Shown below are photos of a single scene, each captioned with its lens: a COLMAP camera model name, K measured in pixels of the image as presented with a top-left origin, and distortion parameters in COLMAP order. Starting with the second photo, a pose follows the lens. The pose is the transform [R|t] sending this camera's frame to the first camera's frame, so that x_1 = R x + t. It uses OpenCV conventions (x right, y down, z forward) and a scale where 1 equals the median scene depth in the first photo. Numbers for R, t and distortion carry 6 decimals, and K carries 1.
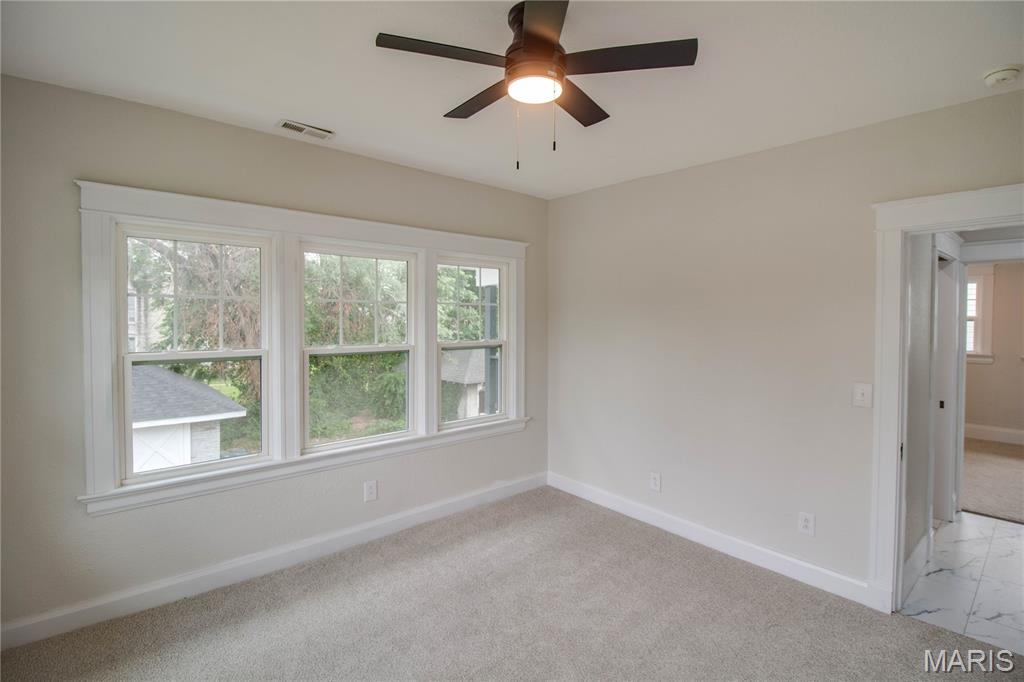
lens RADIAL K [[492.5, 0, 516.3], [0, 492.5, 326.7], [0, 0, 1]] dist [0.001694, -0.017207]
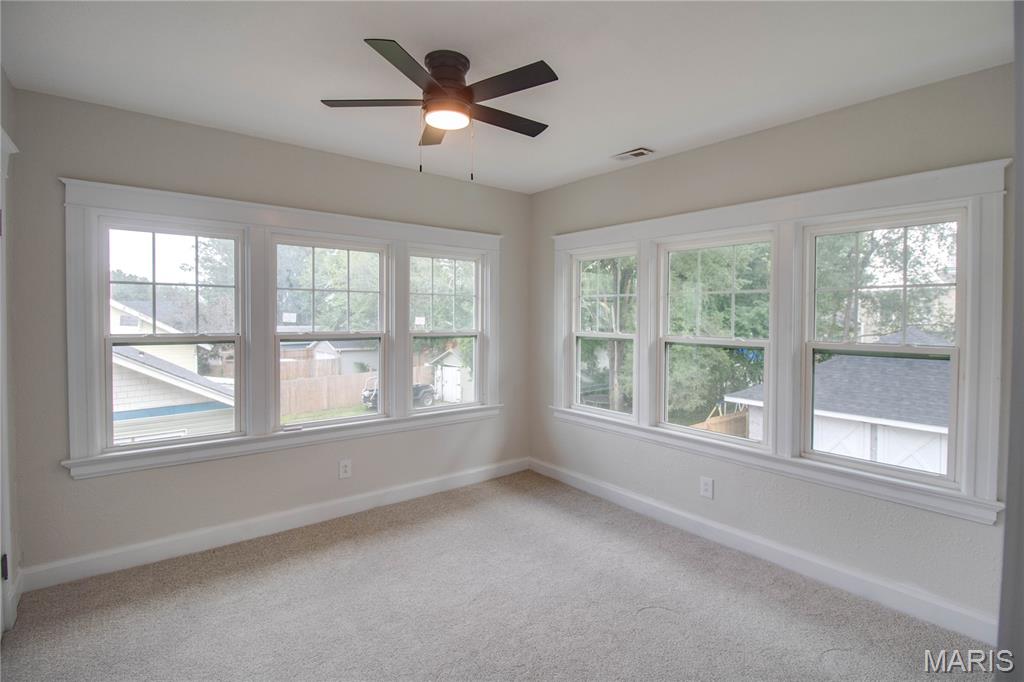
lens RADIAL K [[492.5, 0, 516.3], [0, 492.5, 326.7], [0, 0, 1]] dist [0.001694, -0.017207]
pose [[-0.049358, 0.019423, -0.998592, 0.785973], [-0.028540, 0.999375, 0.020849, 0.008309], [0.998373, 0.029529, -0.048773, 0.759484]]
